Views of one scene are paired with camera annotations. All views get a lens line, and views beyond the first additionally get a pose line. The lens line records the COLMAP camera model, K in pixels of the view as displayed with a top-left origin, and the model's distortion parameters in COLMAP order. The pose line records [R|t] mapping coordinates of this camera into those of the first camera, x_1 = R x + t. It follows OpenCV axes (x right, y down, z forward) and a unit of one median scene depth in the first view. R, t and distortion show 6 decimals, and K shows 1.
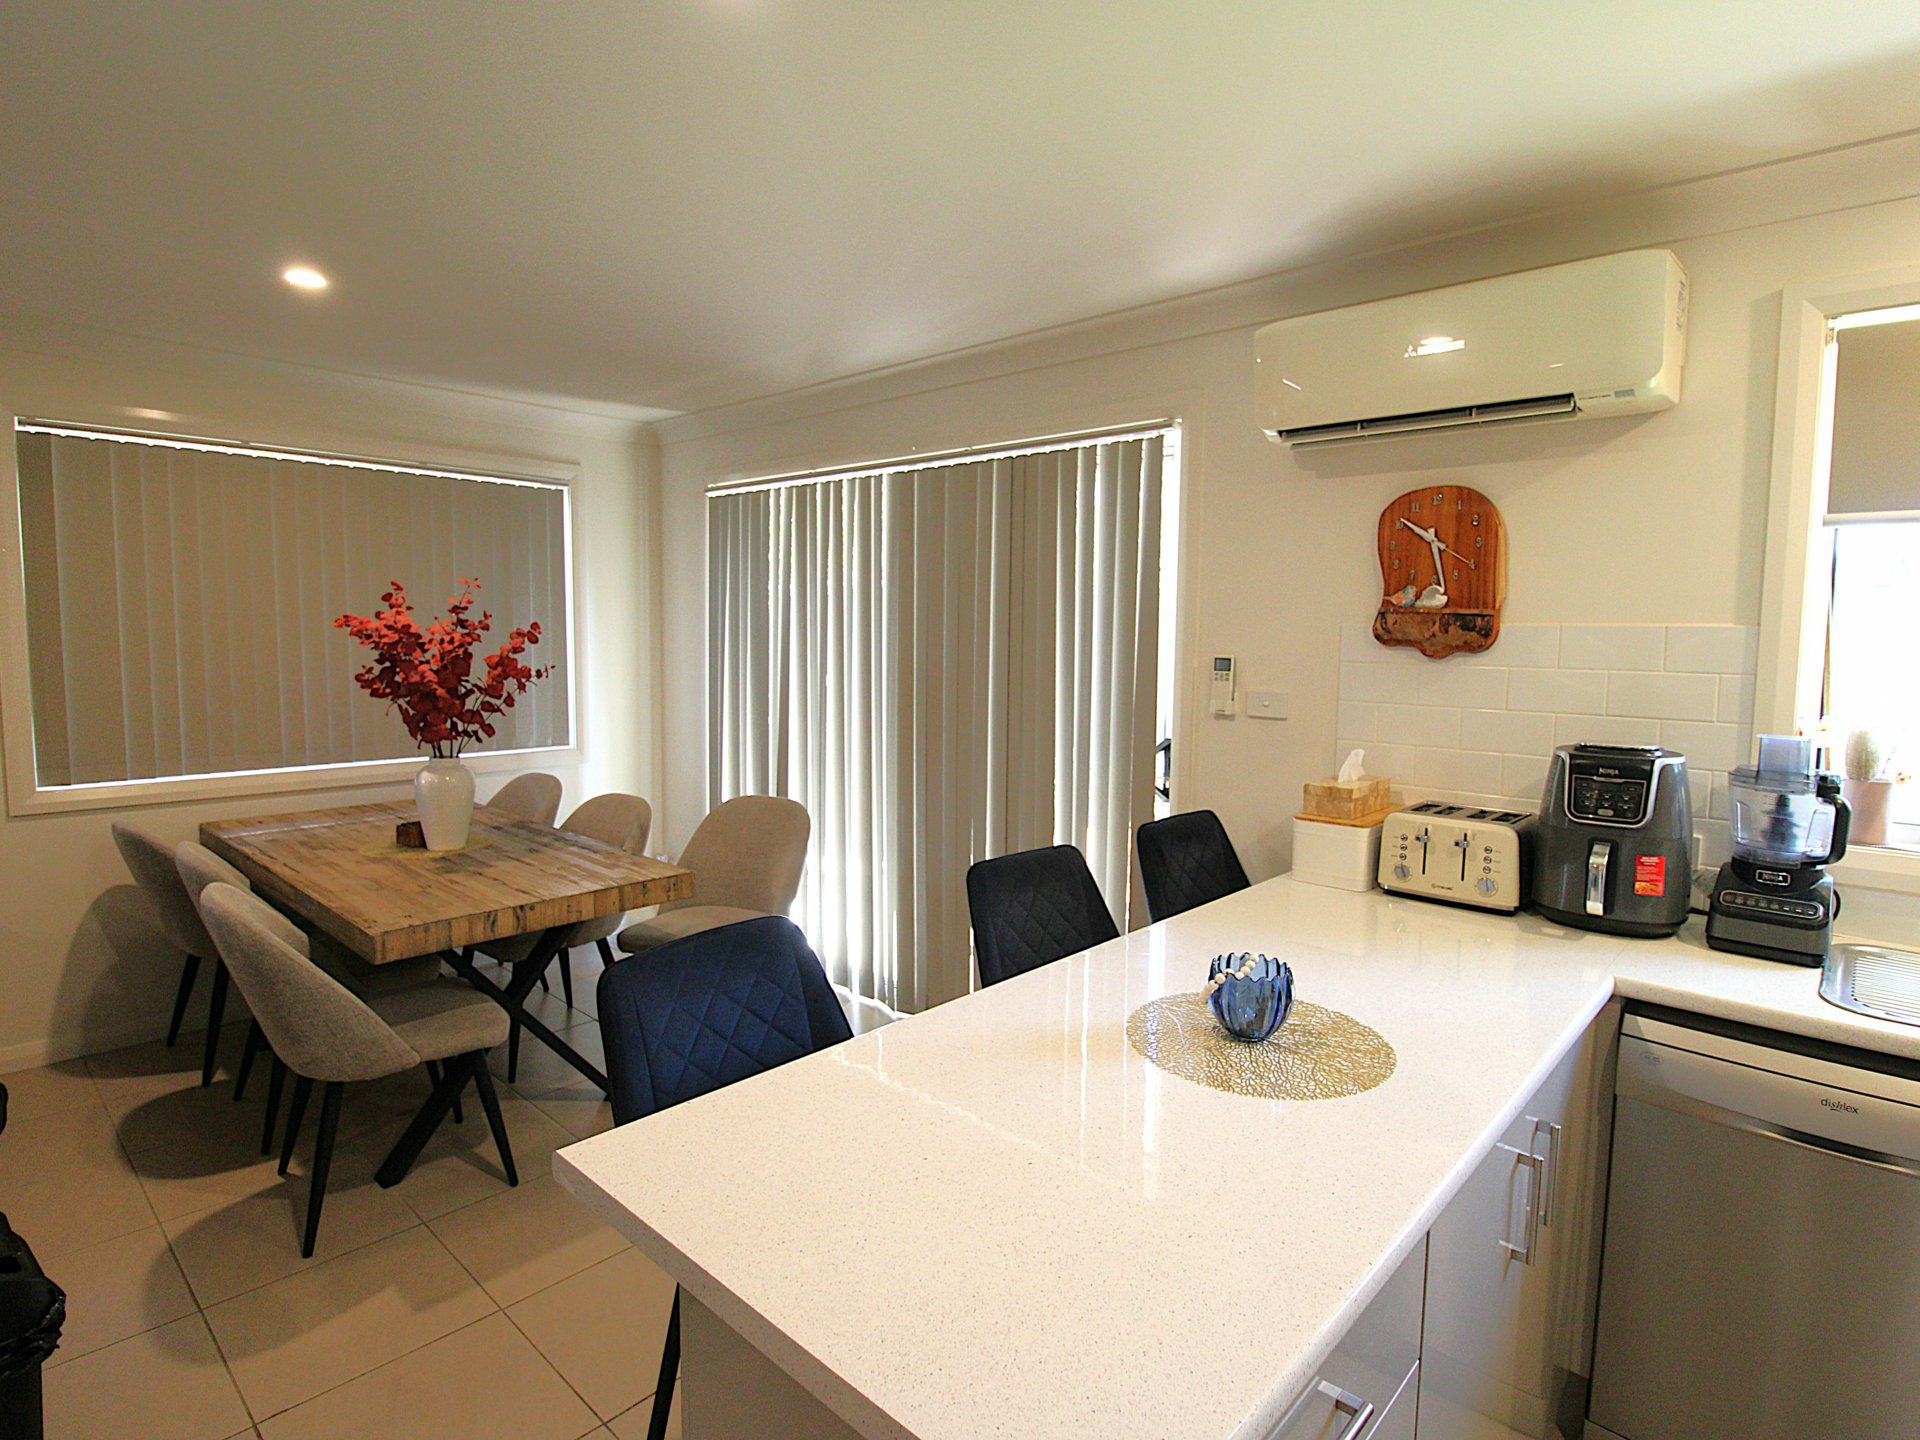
lens RADIAL K [[1004.7, 0, 954.3], [0, 1004.7, 715.4], [0, 0, 1]] dist [-0.015813, -0.000599]
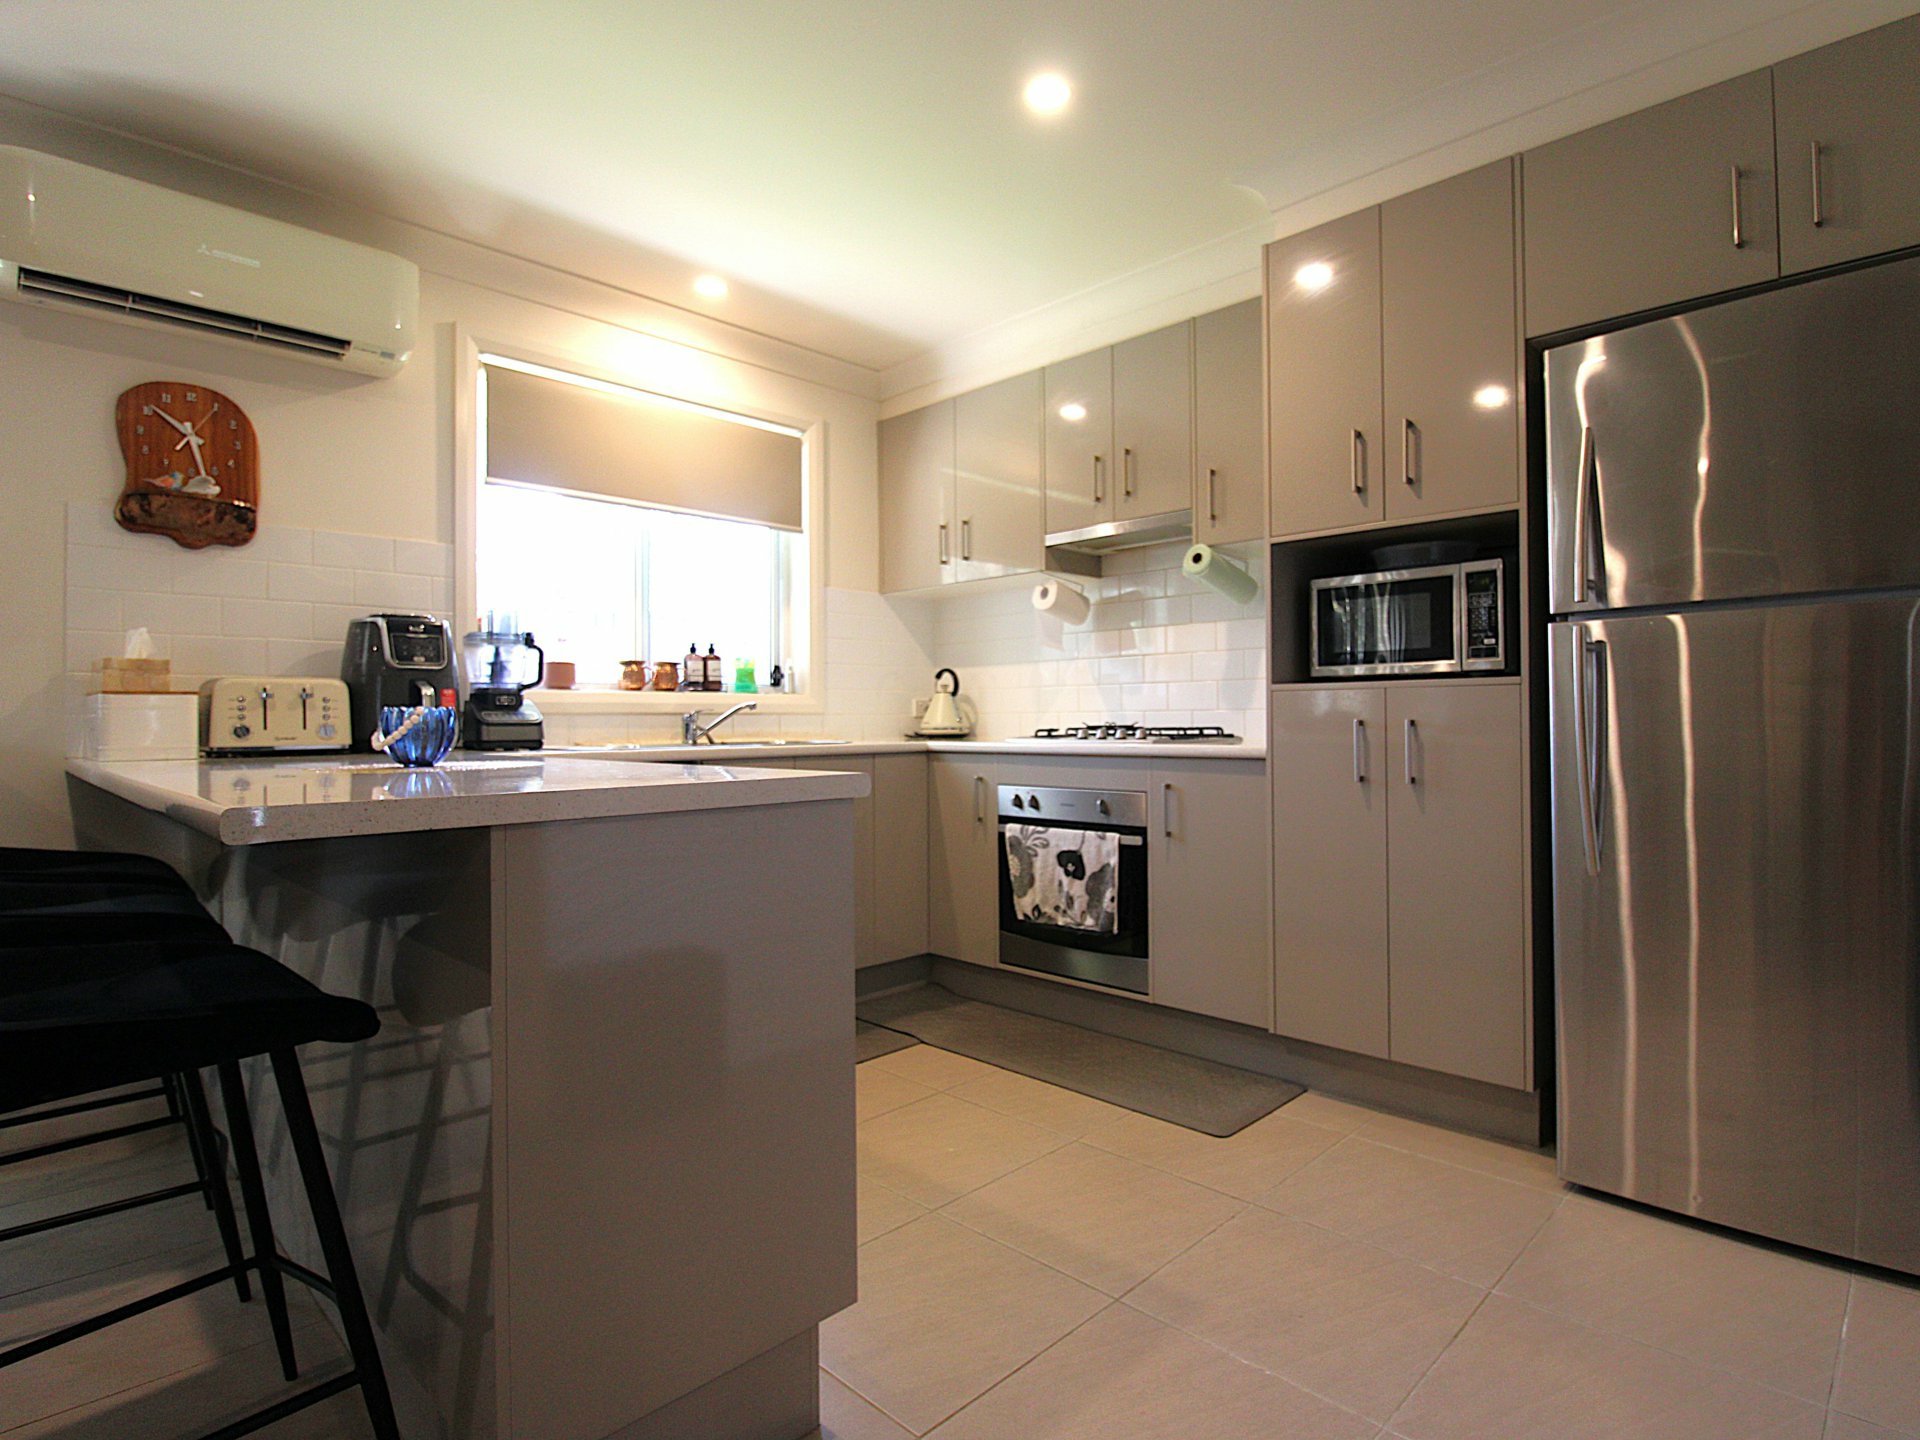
lens RADIAL K [[1004.7, 0, 957.7], [0, 1004.7, 718.5], [0, 0, 1]] dist [-0.015813, -0.000599]
pose [[0.028841, -0.000181, 0.999584, -0.550662], [0.087570, 0.996156, -0.002346, 0.199605], [-0.995741, 0.087601, 0.028746, 0.202738]]
